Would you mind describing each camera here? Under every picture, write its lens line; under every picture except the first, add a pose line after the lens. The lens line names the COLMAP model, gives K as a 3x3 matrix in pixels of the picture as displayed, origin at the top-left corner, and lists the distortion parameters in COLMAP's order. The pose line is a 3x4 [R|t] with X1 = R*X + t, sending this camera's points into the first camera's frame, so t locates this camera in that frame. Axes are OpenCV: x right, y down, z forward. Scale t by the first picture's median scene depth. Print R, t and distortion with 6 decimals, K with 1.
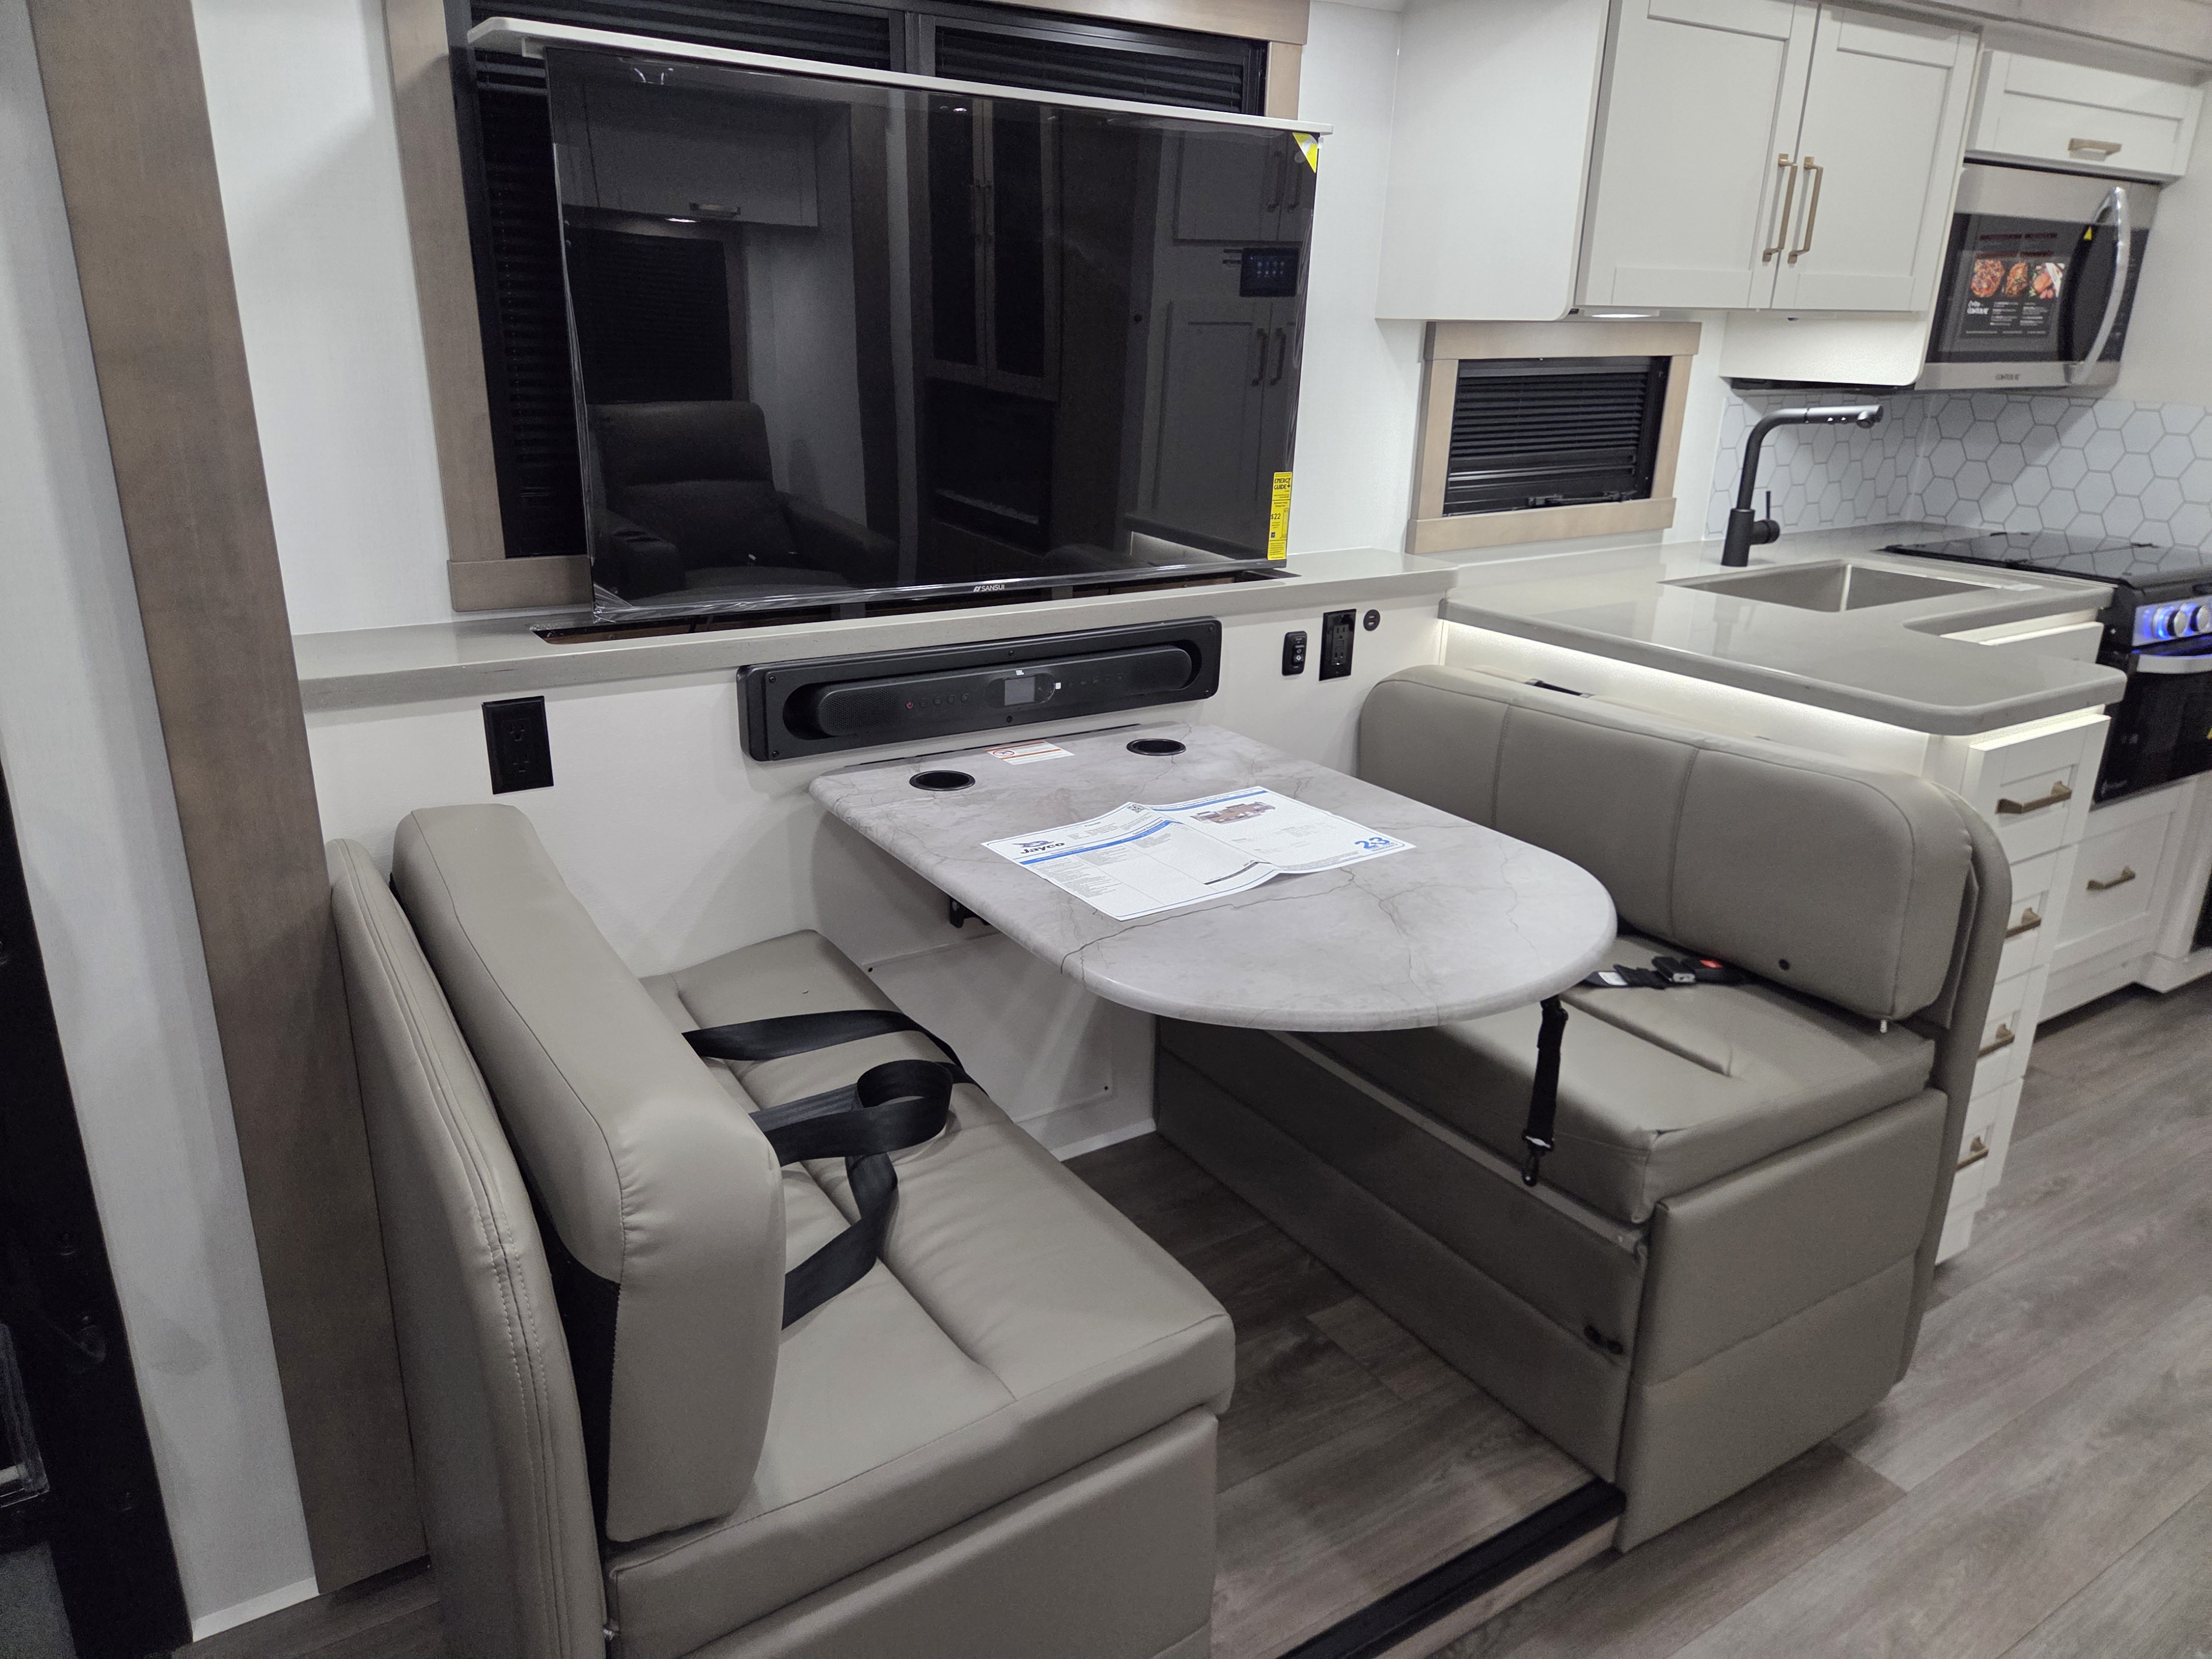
lens RADIAL K [[1477.5, 0, 1099.1], [0, 1477.5, 816.2], [0, 0, 1]] dist [0.078302, -0.078113]
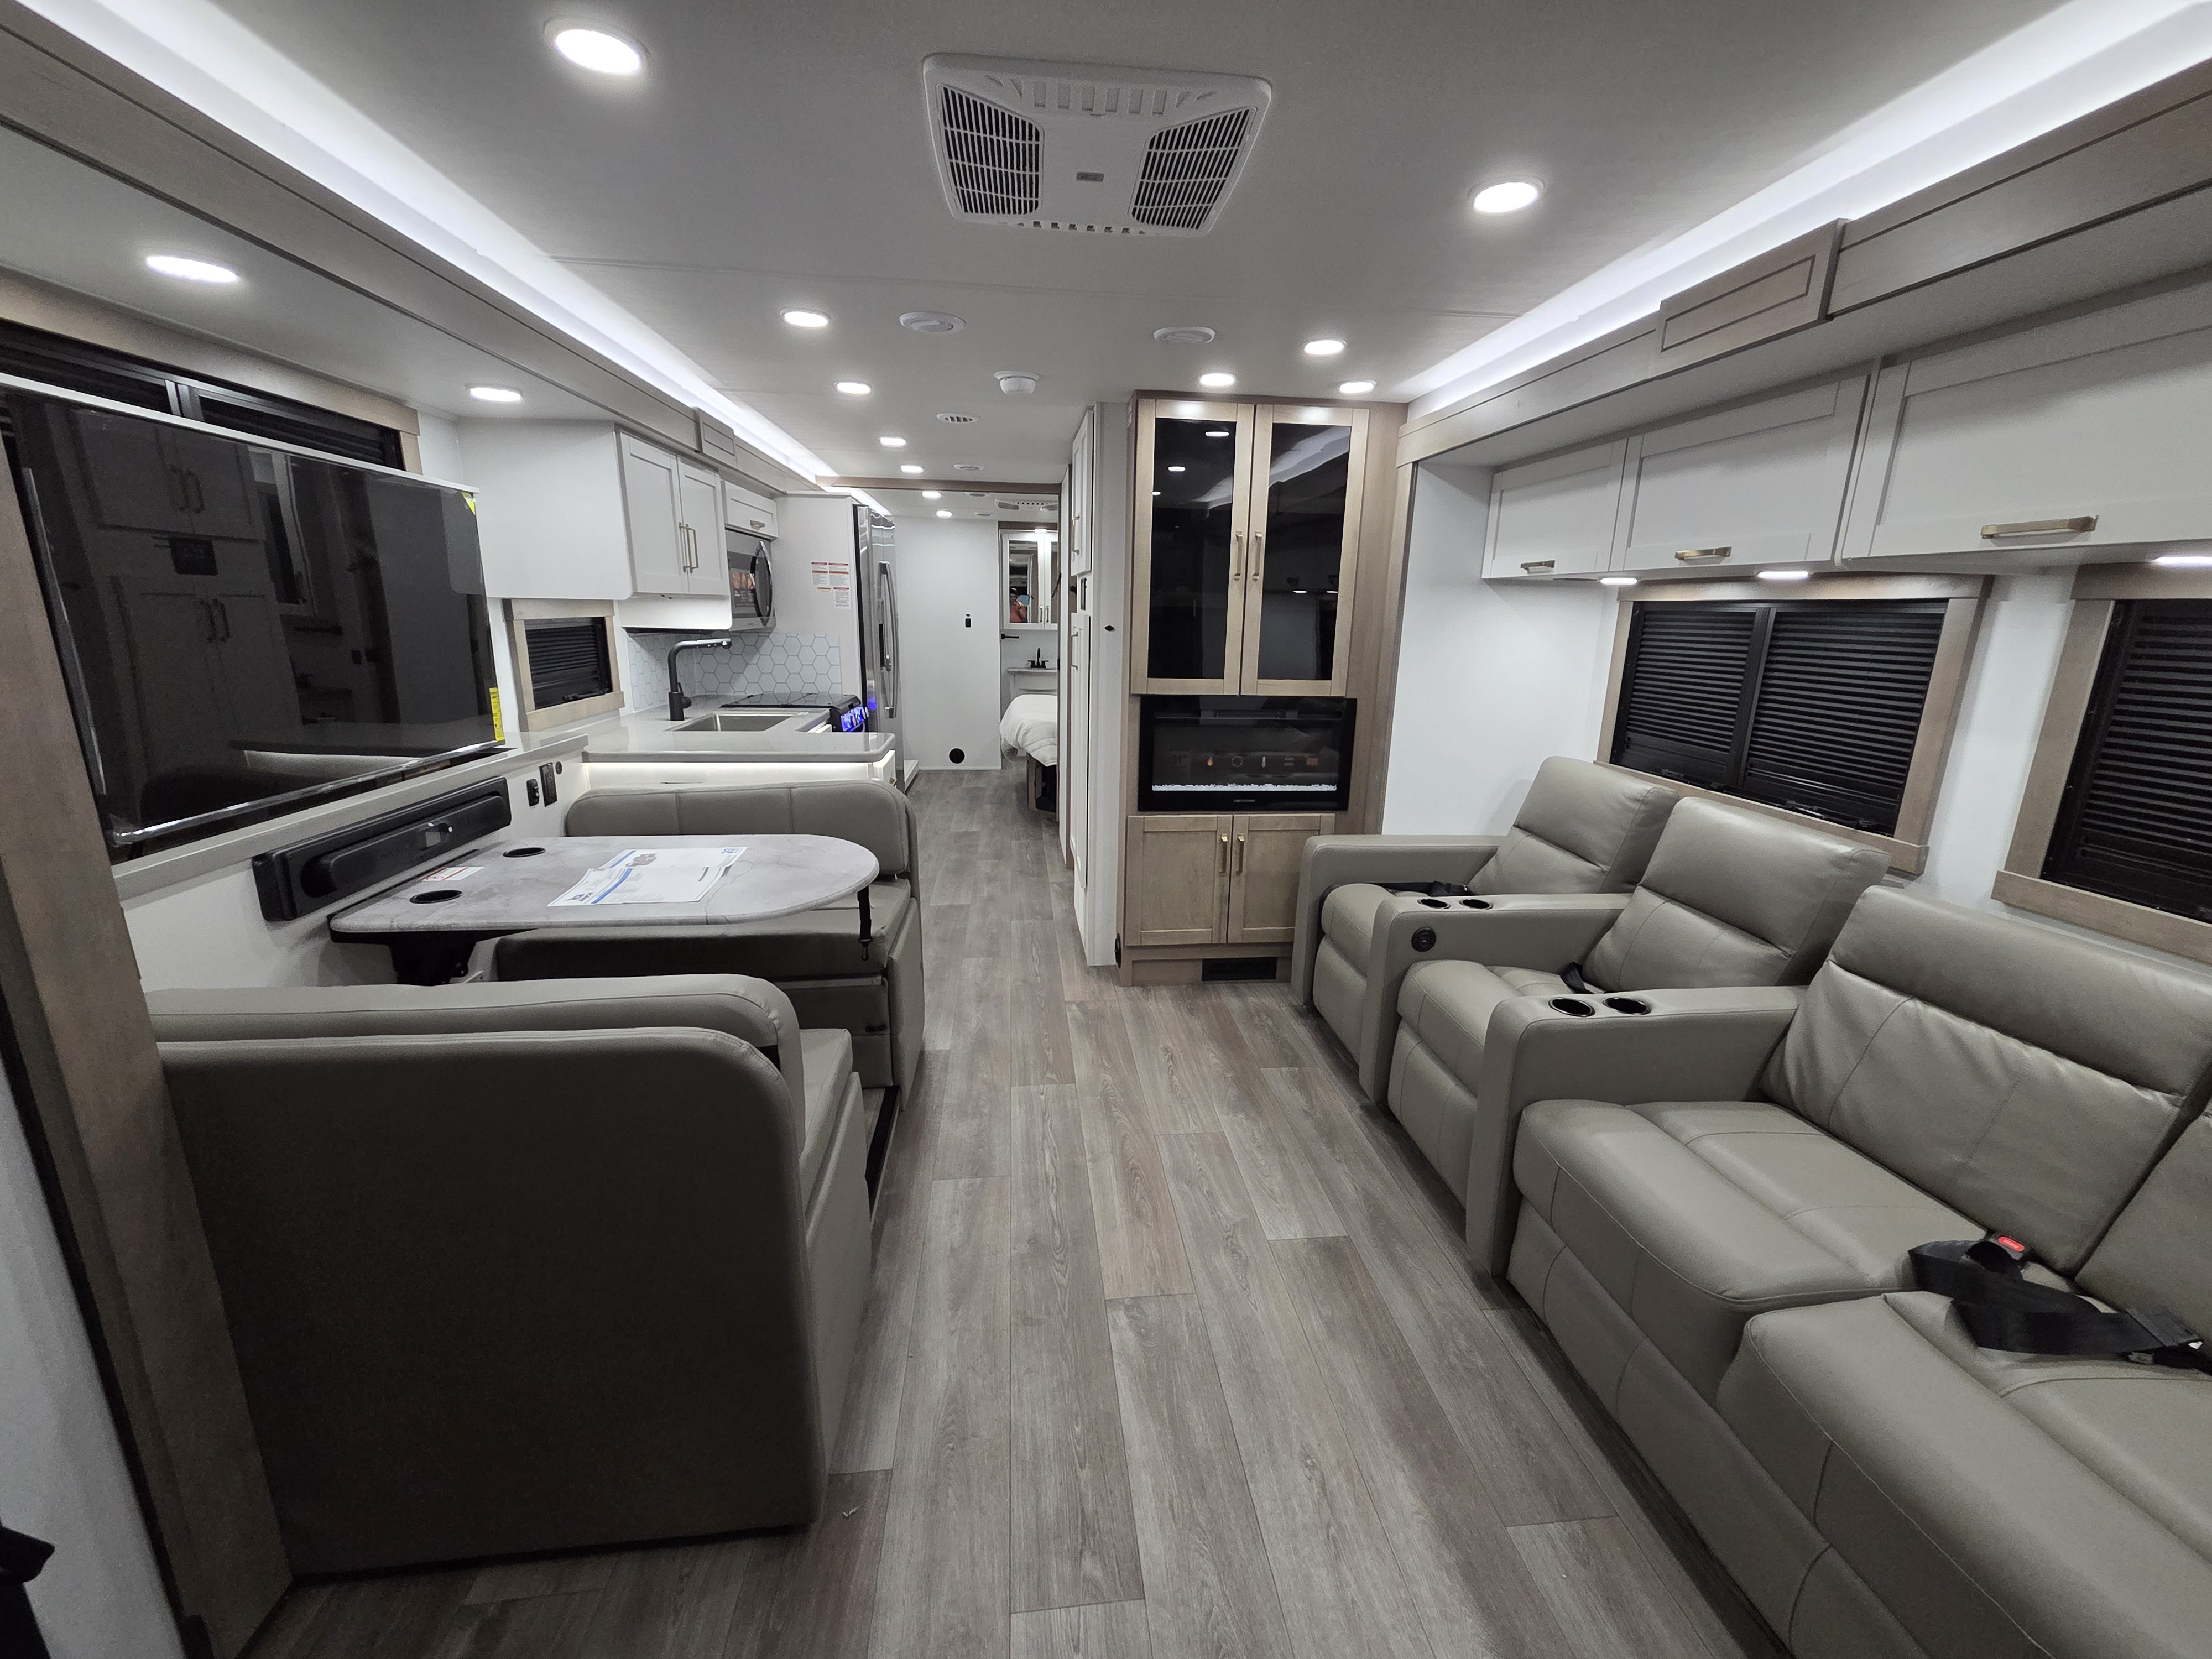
lens RADIAL K [[900.7, 0, 1106.0], [0, 900.7, 829.5], [0, 0, 1]] dist [0.019349, -0.000273]
pose [[0.451460, -0.225449, 0.863340, -0.471431], [0.278269, 0.954874, 0.103838, 0.003546], [-0.847791, 0.193362, 0.493823, -0.048148]]
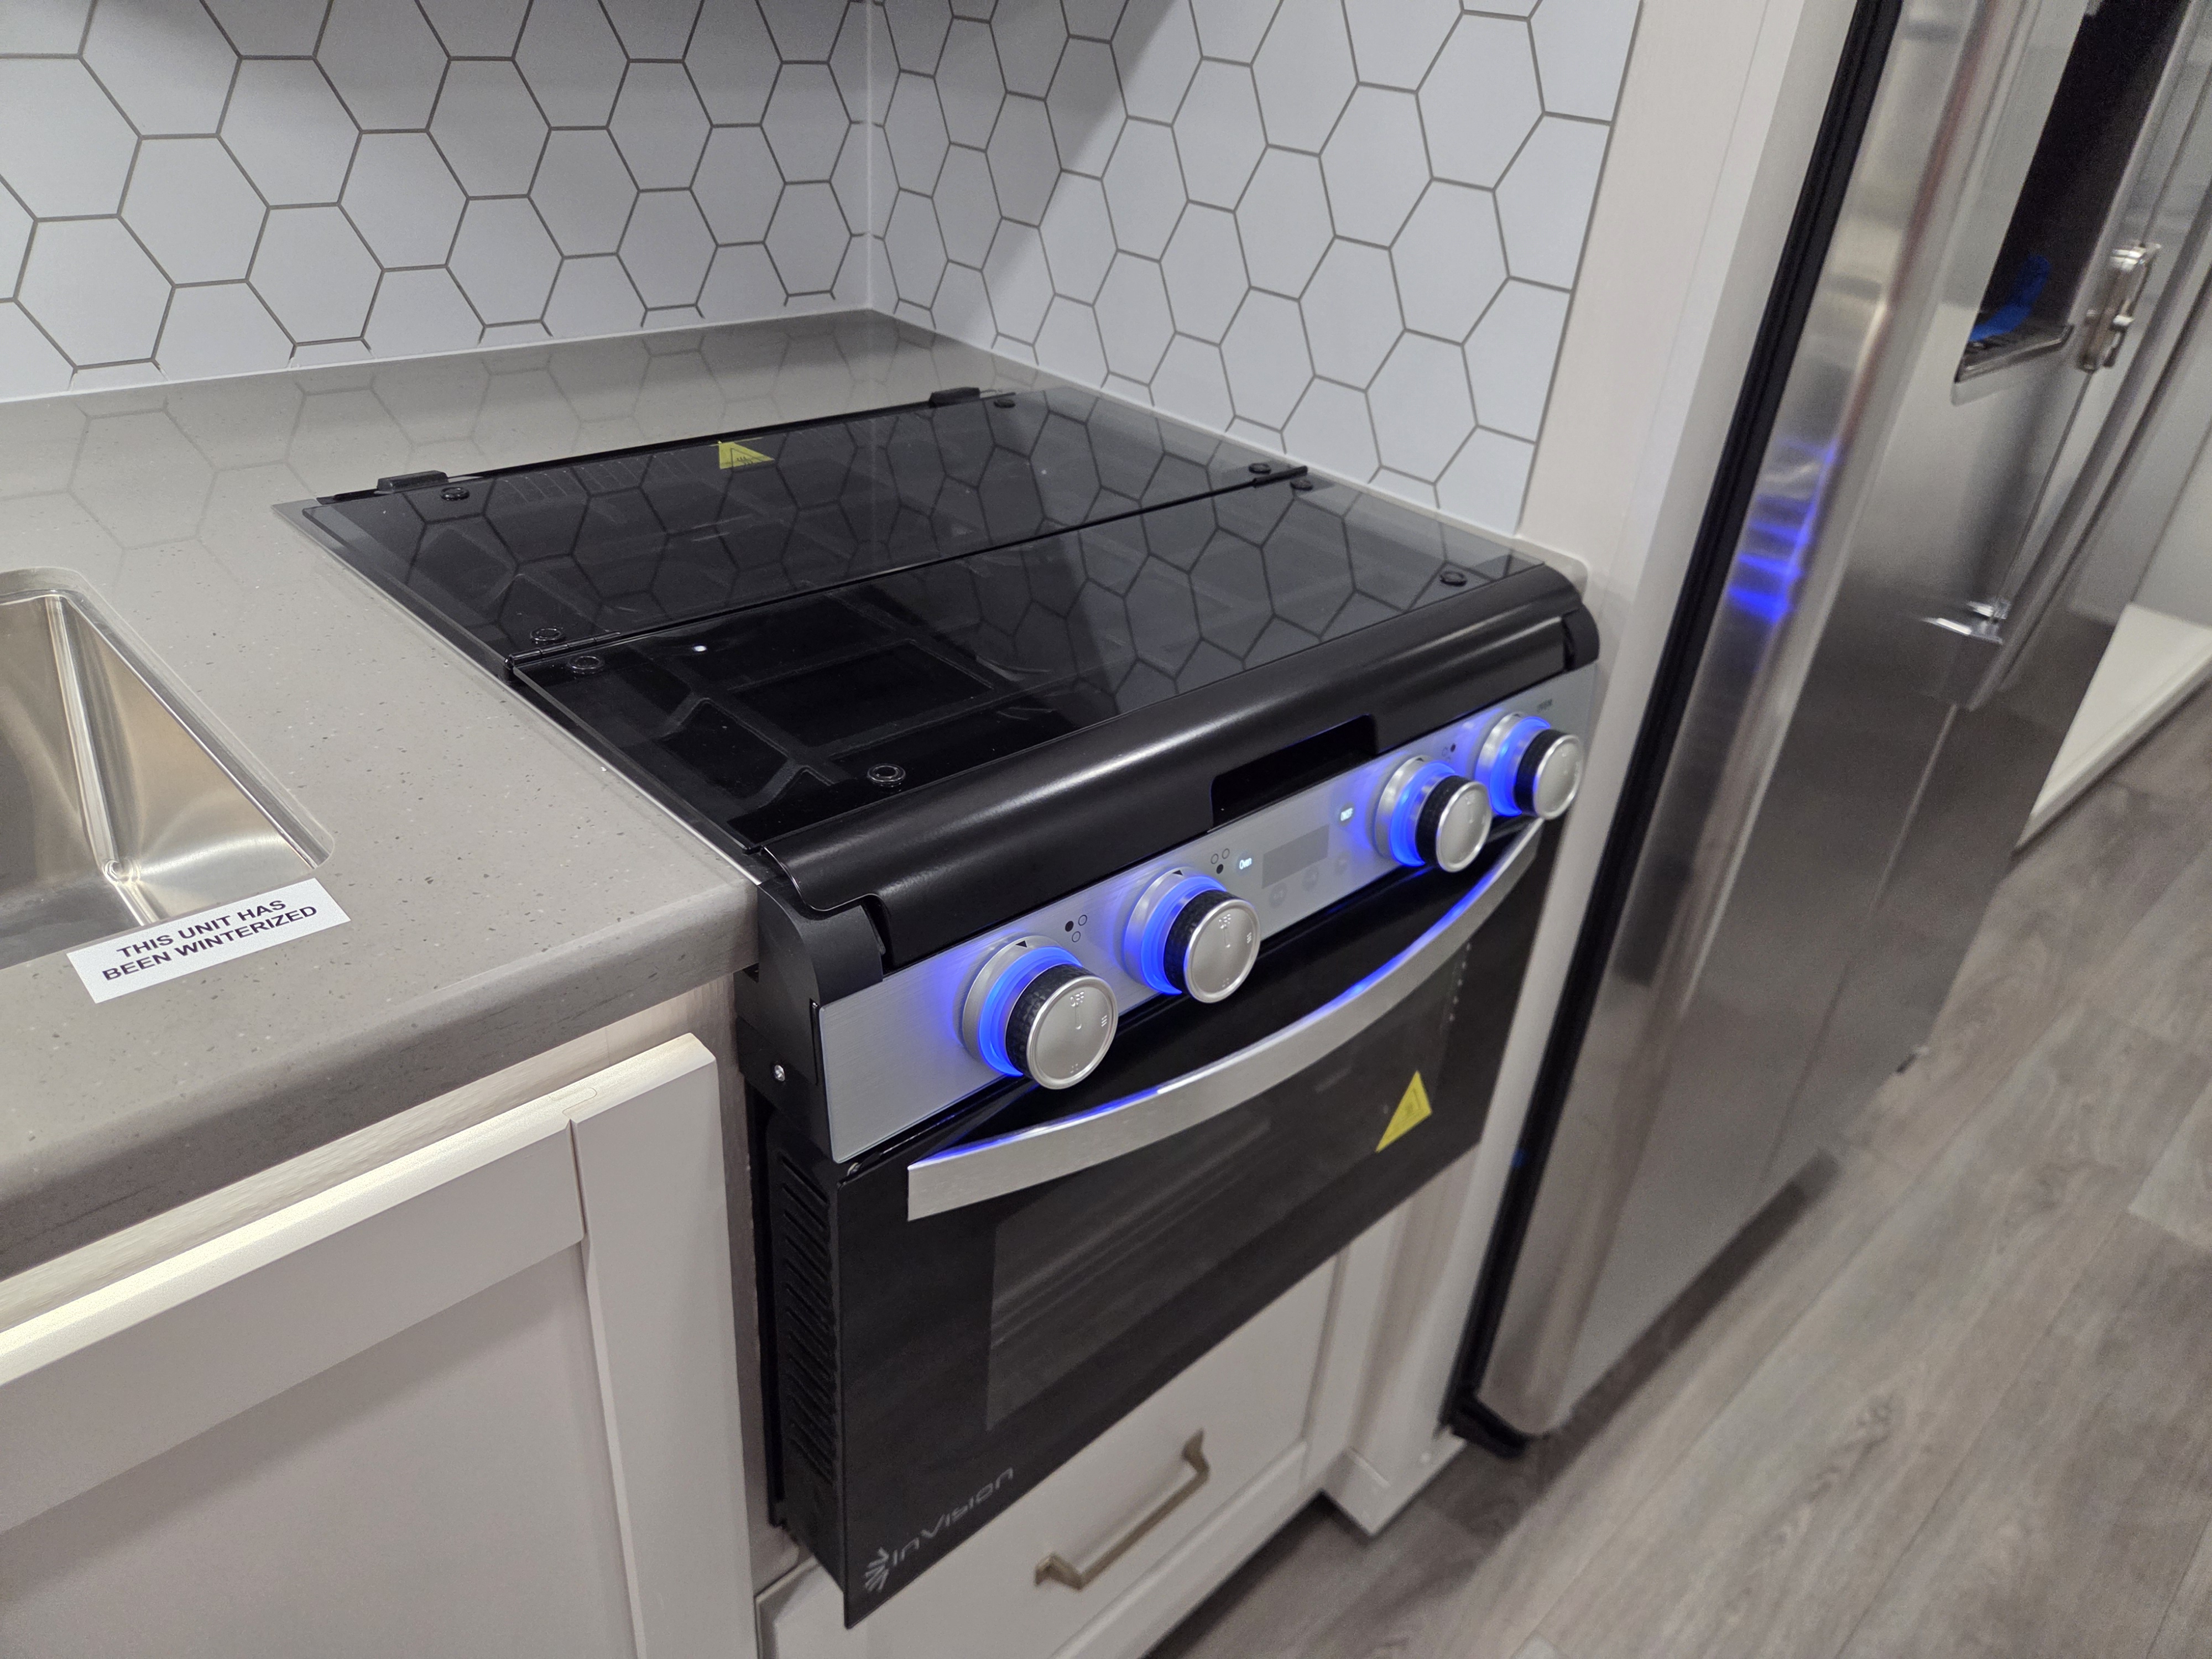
lens RADIAL K [[1550.0, 0, 1110.7], [0, 1550.0, 880.6], [0, 0, 1]] dist [0.008185, 0.001670]
pose [[0.979126, -0.053015, 0.196217, 0.793692], [0.003723, 0.969901, 0.243472, -0.237126], [-0.203218, -0.237659, 0.949853, 0.916285]]
